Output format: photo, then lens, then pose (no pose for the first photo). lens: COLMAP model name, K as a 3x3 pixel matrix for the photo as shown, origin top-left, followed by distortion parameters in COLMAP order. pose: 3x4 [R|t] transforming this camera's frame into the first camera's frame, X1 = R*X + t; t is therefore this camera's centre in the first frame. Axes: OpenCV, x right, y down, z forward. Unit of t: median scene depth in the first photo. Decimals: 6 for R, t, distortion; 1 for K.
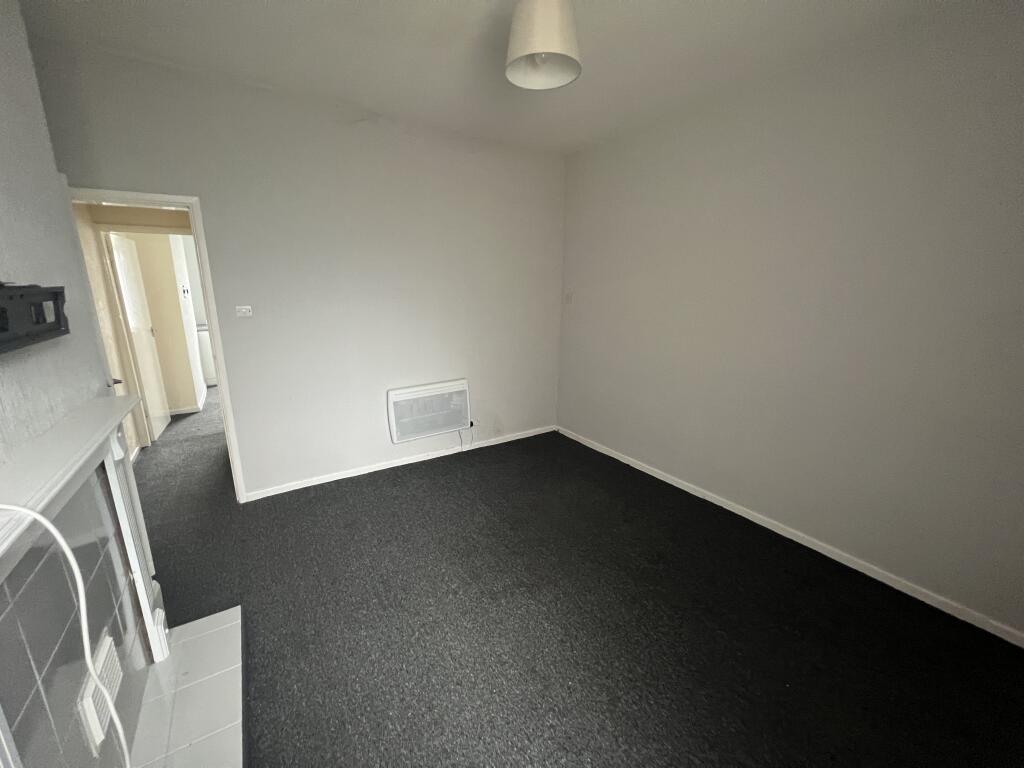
lens RADIAL K [[409.7, 0, 510.8], [0, 409.7, 383.1], [0, 0, 1]] dist [-0.000710, 0.000136]
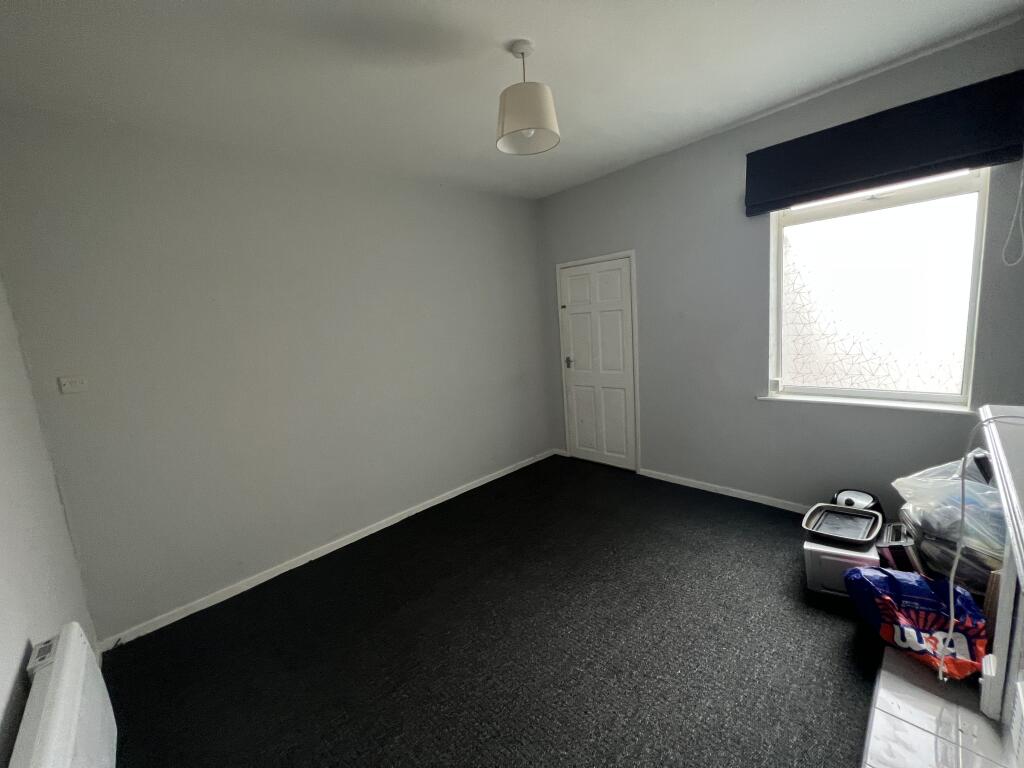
lens RADIAL K [[409.7, 0, 510.8], [0, 409.7, 383.1], [0, 0, 1]] dist [-0.000710, 0.000136]
pose [[-0.192395, -0.142919, 0.970854, -0.623008], [0.309214, 0.930110, 0.198198, -0.194529], [-0.931327, 0.338334, -0.134756, 0.772216]]
